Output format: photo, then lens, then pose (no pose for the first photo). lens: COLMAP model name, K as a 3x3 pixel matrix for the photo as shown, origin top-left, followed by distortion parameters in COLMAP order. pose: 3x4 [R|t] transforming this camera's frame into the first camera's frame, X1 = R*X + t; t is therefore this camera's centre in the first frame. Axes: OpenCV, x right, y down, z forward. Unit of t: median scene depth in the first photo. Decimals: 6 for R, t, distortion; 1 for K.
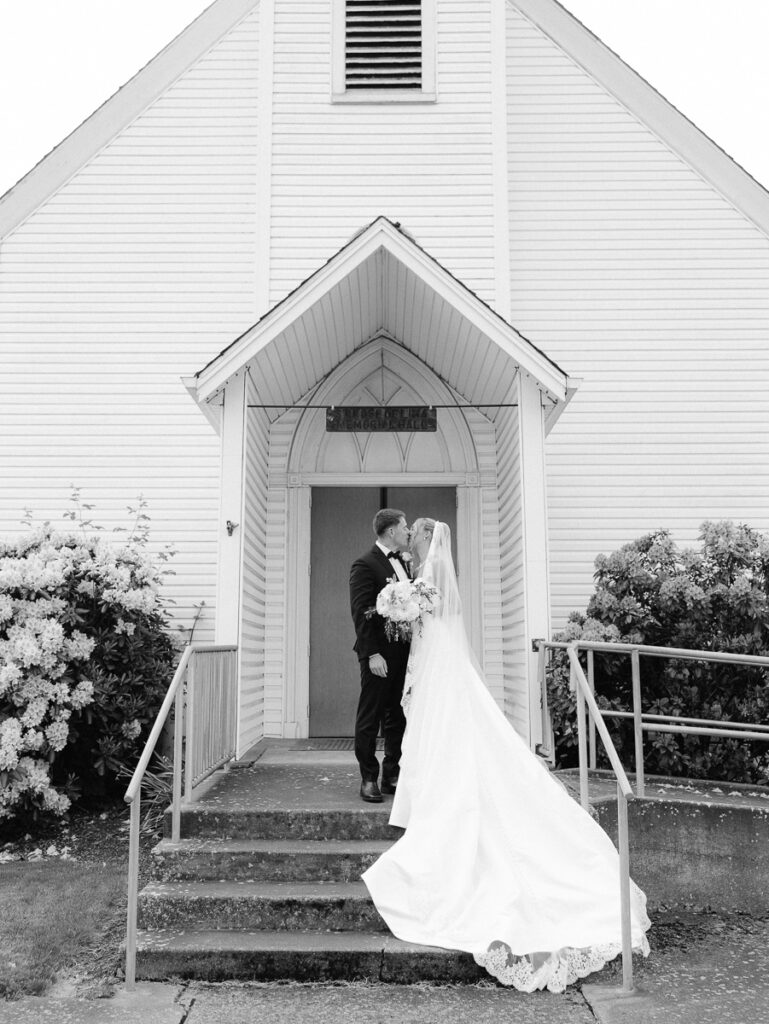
lens RADIAL K [[1099.3, 0, 384.5], [0, 1099.3, 512.0], [0, 0, 1]] dist [0.010780, 0.014442]
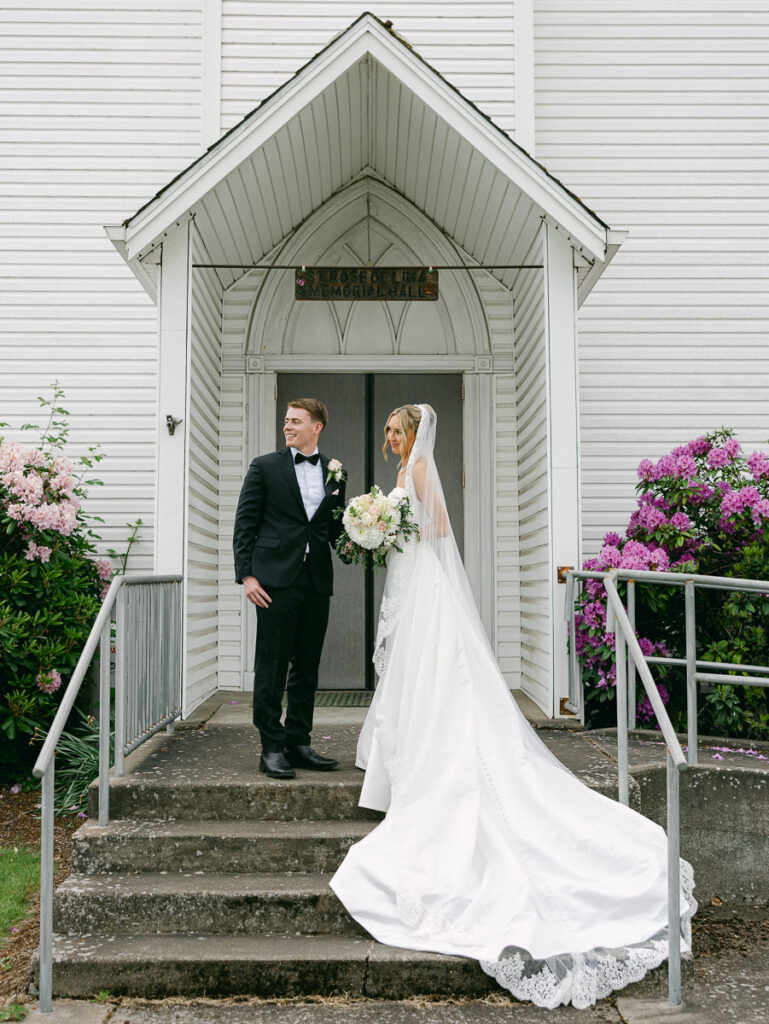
lens RADIAL K [[1251.4, 0, 418.6], [0, 1251.4, 511.6], [0, 0, 1]] dist [0.048364, 0.009720]
pose [[0.999336, 0.001656, 0.036401, 0.001737], [-0.004190, 0.997563, 0.069645, 0.013738], [-0.036197, -0.069752, 0.996907, 0.110518]]
